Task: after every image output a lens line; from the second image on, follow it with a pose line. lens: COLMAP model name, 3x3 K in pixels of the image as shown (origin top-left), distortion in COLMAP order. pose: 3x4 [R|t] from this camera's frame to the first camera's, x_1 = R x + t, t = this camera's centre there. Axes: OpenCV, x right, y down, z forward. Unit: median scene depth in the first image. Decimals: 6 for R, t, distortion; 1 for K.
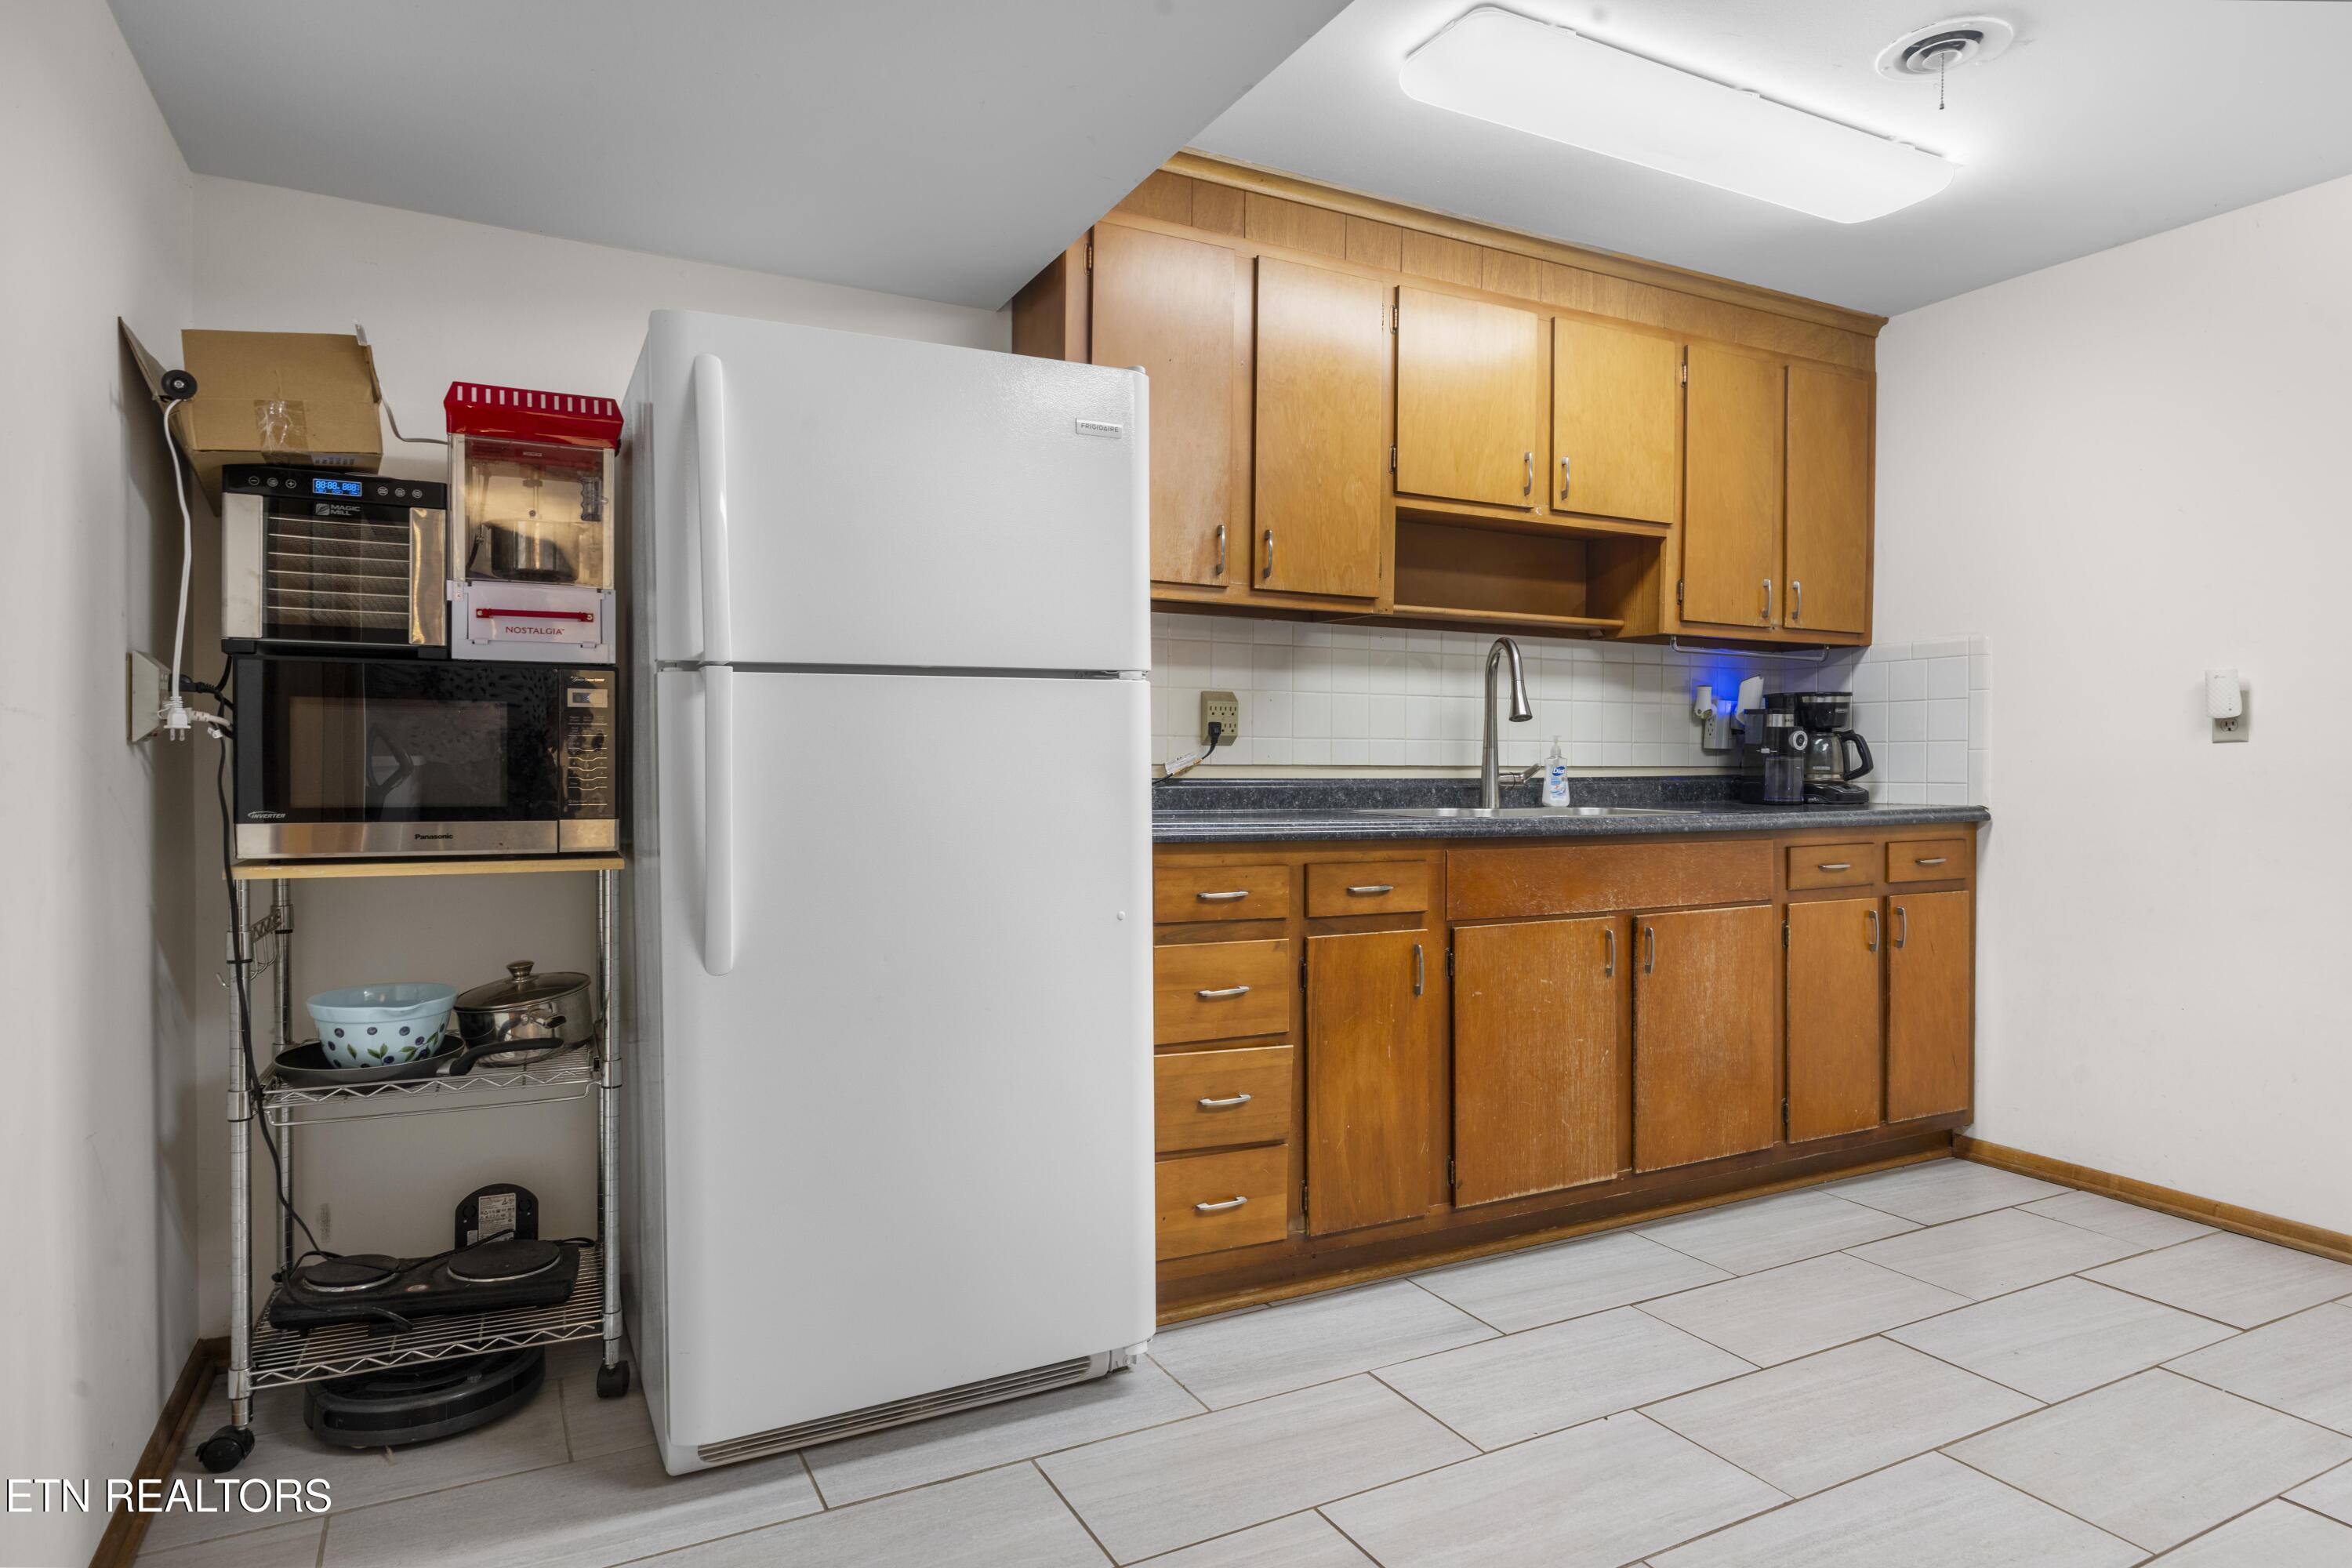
lens RADIAL K [[1345.7, 0, 1175.7], [0, 1345.7, 785.1], [0, 0, 1]] dist [-0.000650, 0.001317]
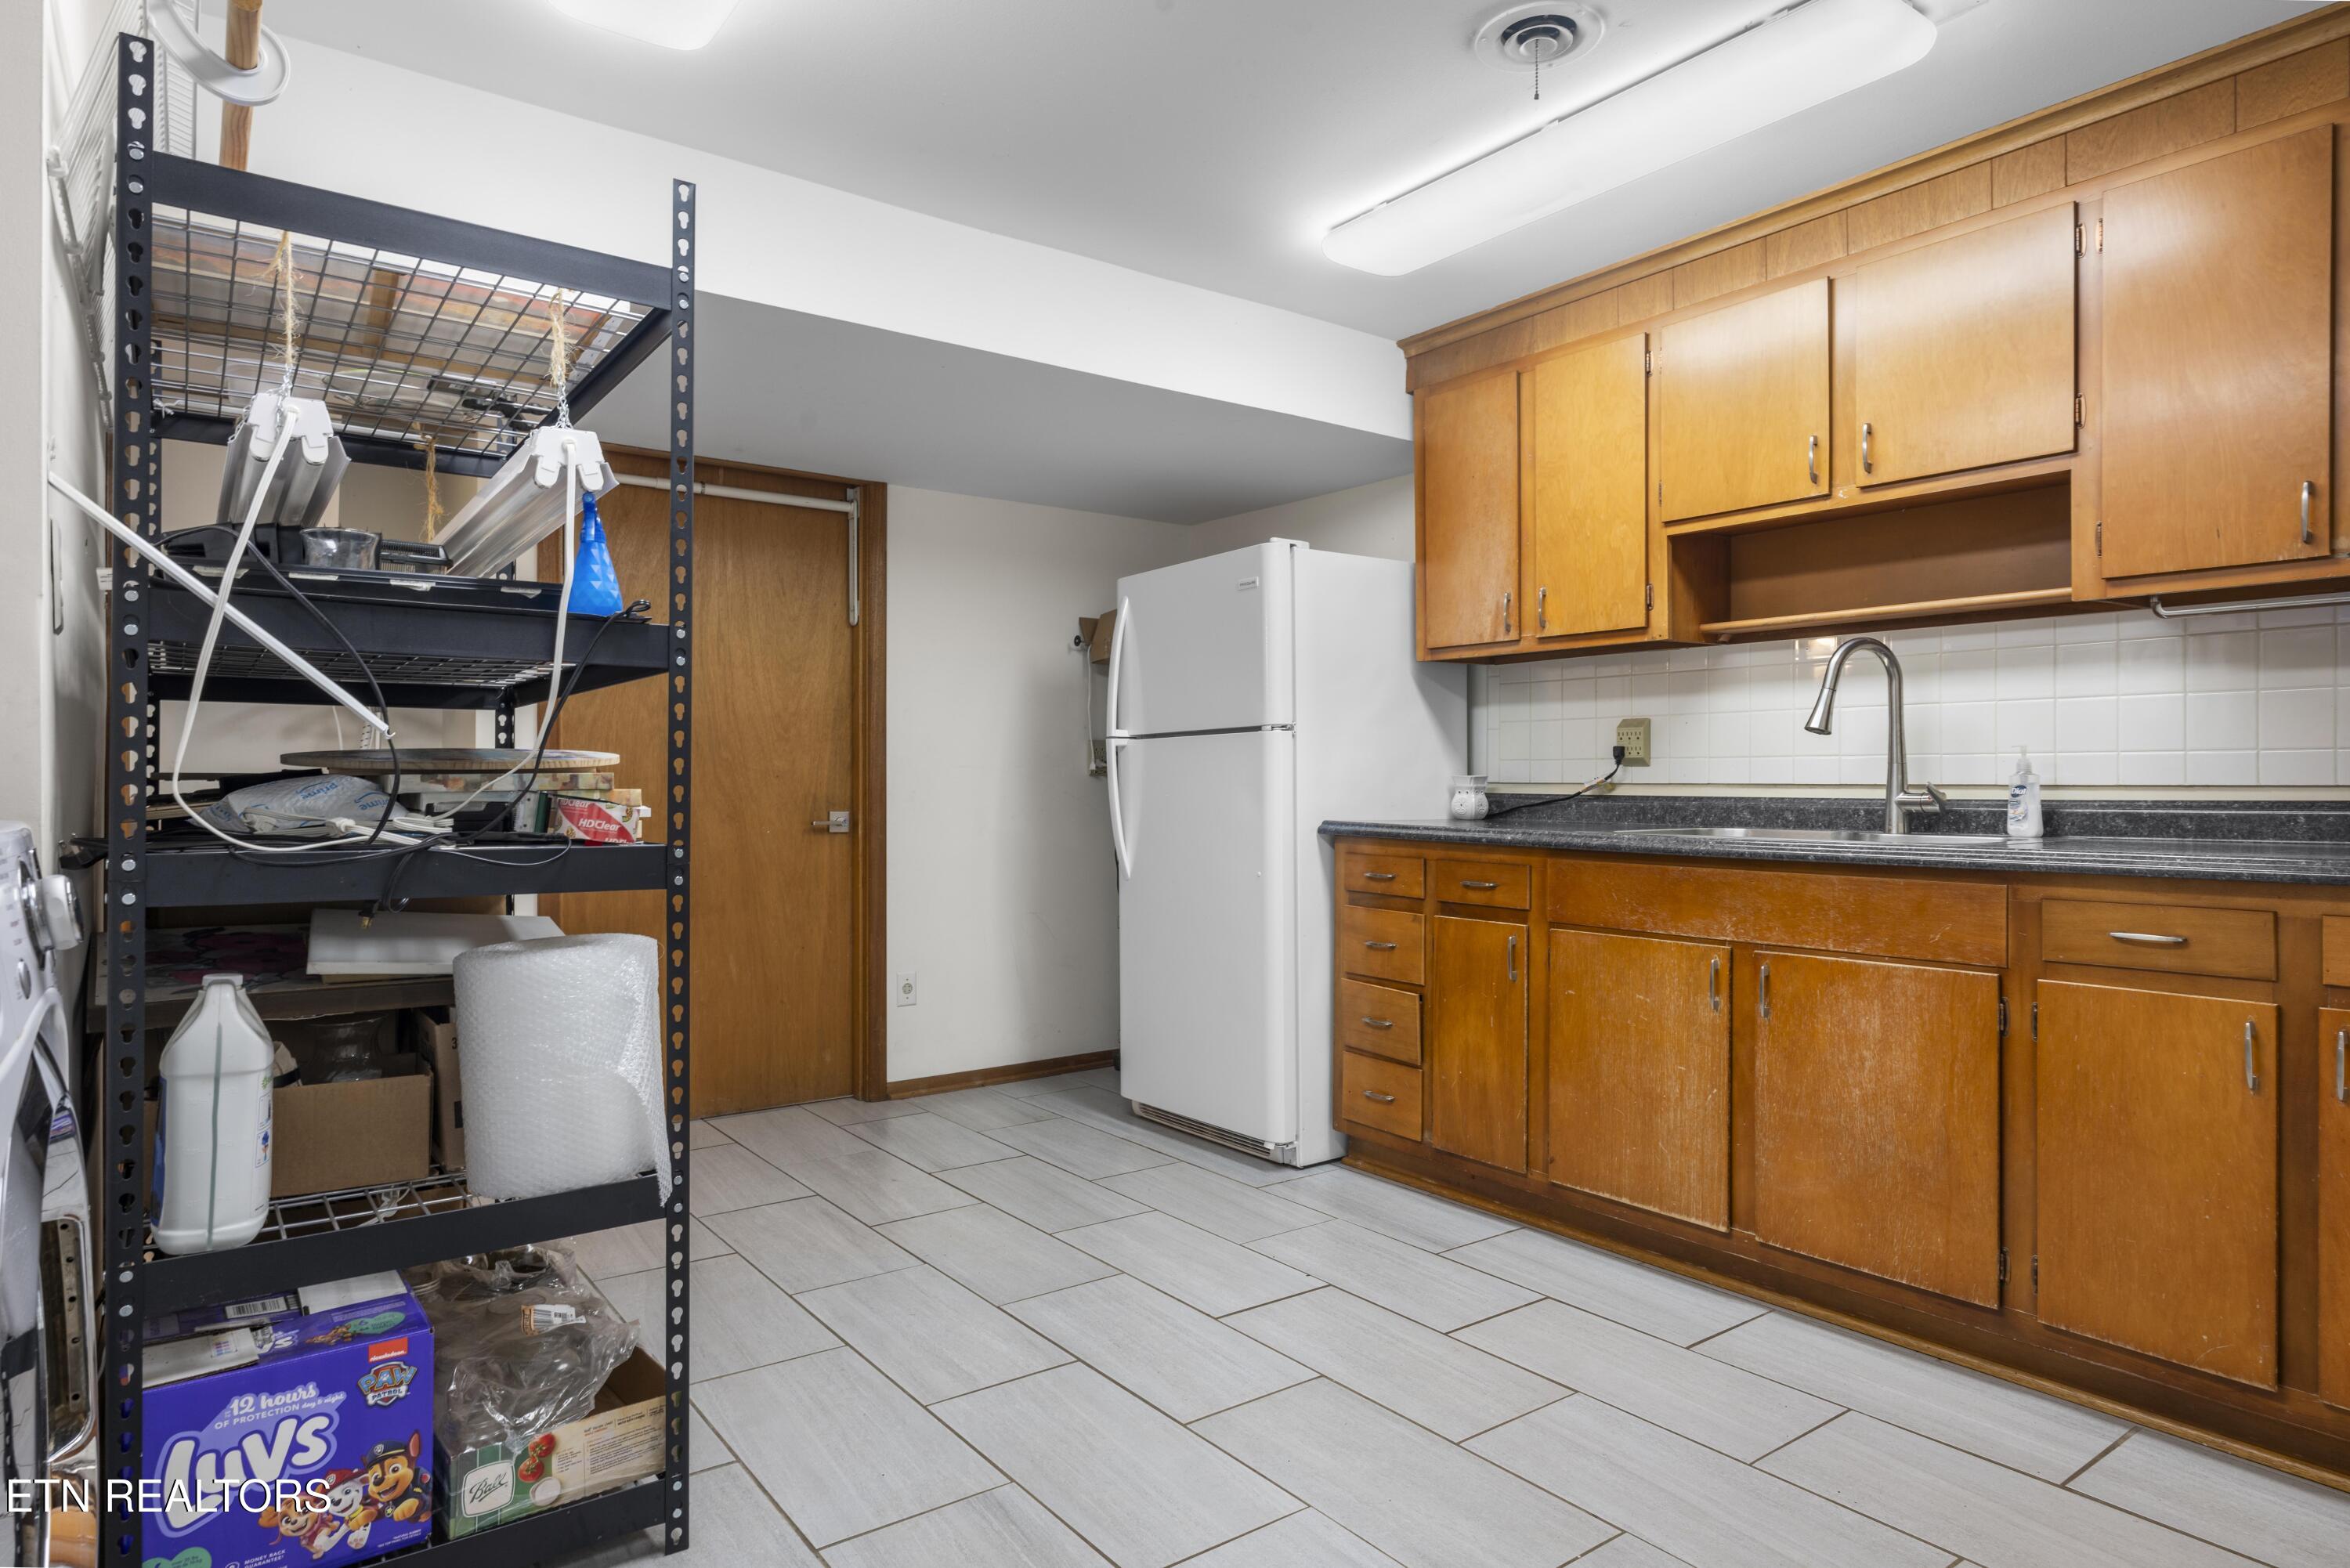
lens RADIAL K [[1344.5, 0, 1173.5], [0, 1344.5, 781.1], [0, 0, 1]] dist [-0.000650, 0.001317]
pose [[0.156018, -0.003179, -0.987749, 1.196320], [-0.016249, 0.999851, -0.005784, -0.004545], [0.987621, 0.016952, 0.155943, 0.487313]]
